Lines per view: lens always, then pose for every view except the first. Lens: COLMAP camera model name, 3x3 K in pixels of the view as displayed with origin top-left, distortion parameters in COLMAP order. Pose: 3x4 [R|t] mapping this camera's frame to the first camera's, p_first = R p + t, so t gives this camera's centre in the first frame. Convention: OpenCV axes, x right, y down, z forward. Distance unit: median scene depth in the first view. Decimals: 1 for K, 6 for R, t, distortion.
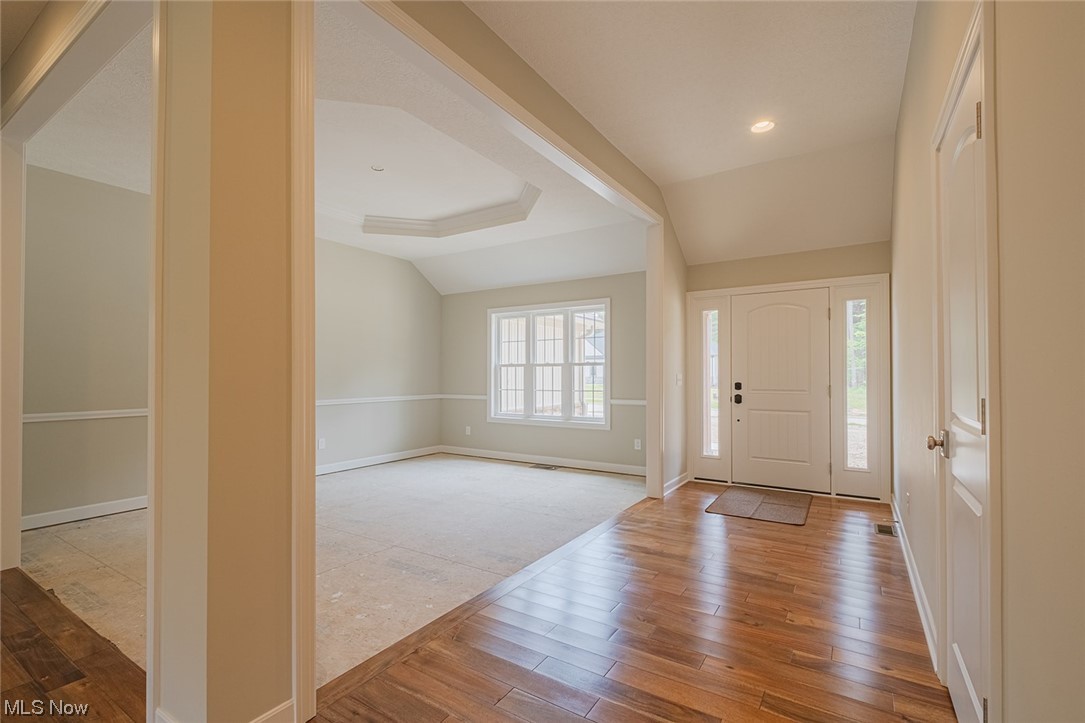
lens RADIAL K [[473.1, 0, 549.1], [0, 473.1, 372.1], [0, 0, 1]] dist [-0.002380, -0.001518]
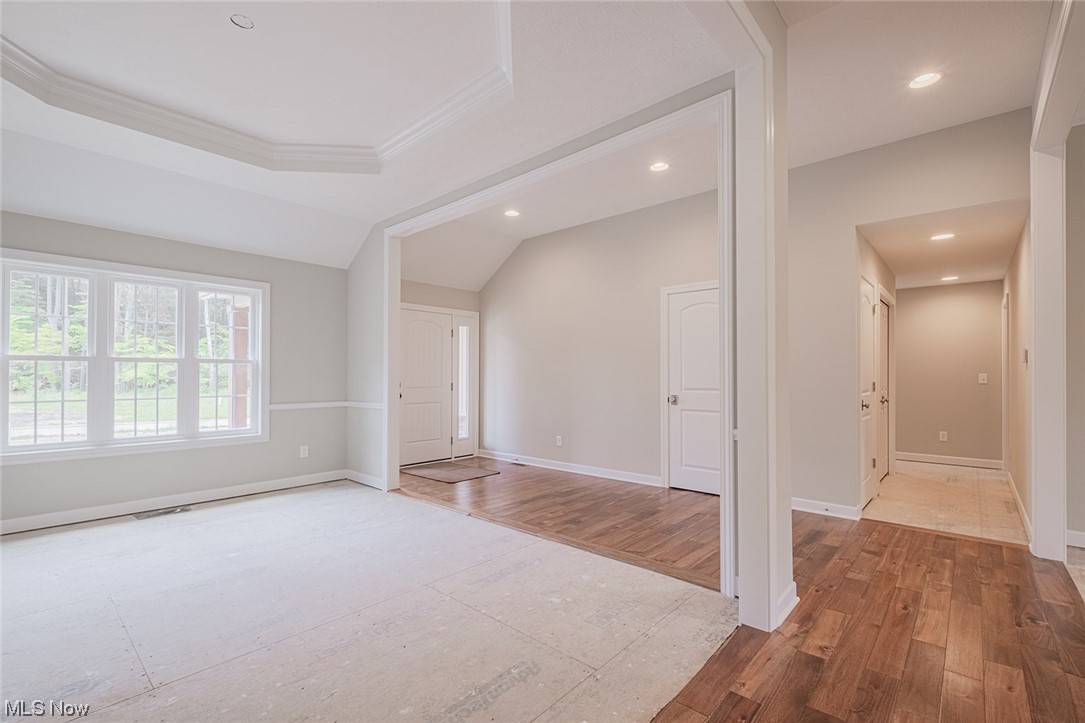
lens RADIAL K [[473.1, 0, 549.1], [0, 473.1, 372.1], [0, 0, 1]] dist [-0.002380, -0.001518]
pose [[0.168556, 0.009103, 0.985650, -0.597685], [-0.006530, 0.999946, -0.008118, 0.003502], [-0.985670, -0.005068, 0.168607, 0.358580]]
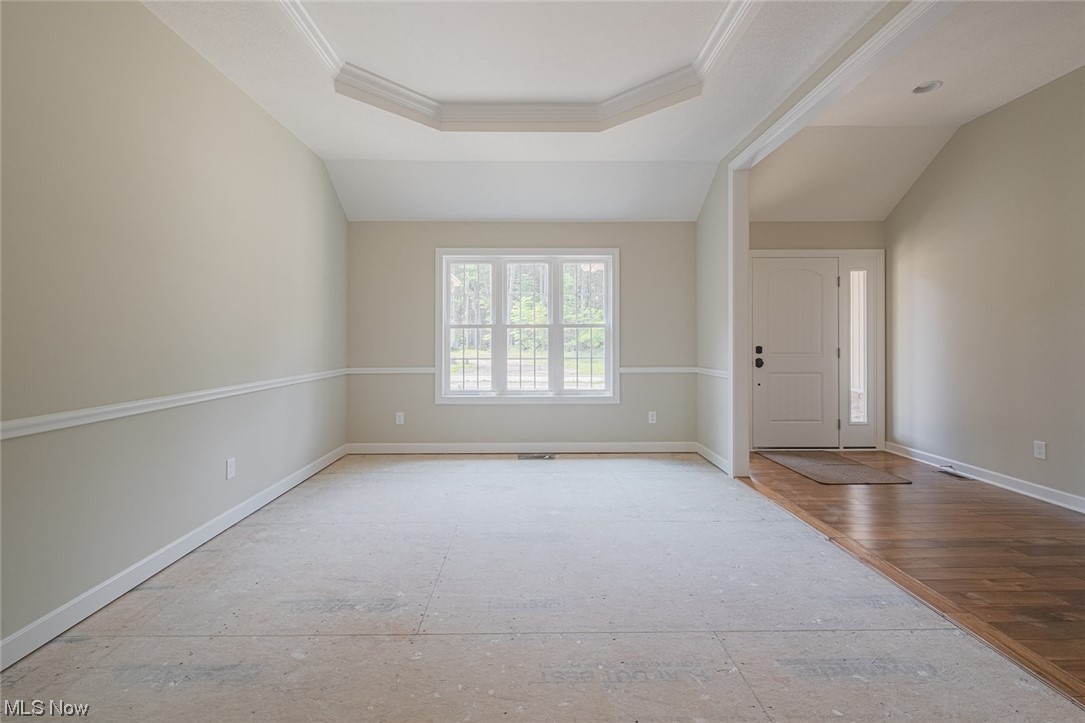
lens RADIAL K [[482.3, 0, 535.0], [0, 482.3, 337.2], [0, 0, 1]] dist [0.002653, -0.002925]
pose [[0.844037, 0.001560, 0.536283, -0.452940], [-0.002244, 0.999997, 0.000624, 0.003087], [-0.536281, -0.001730, 0.844038, 0.338055]]
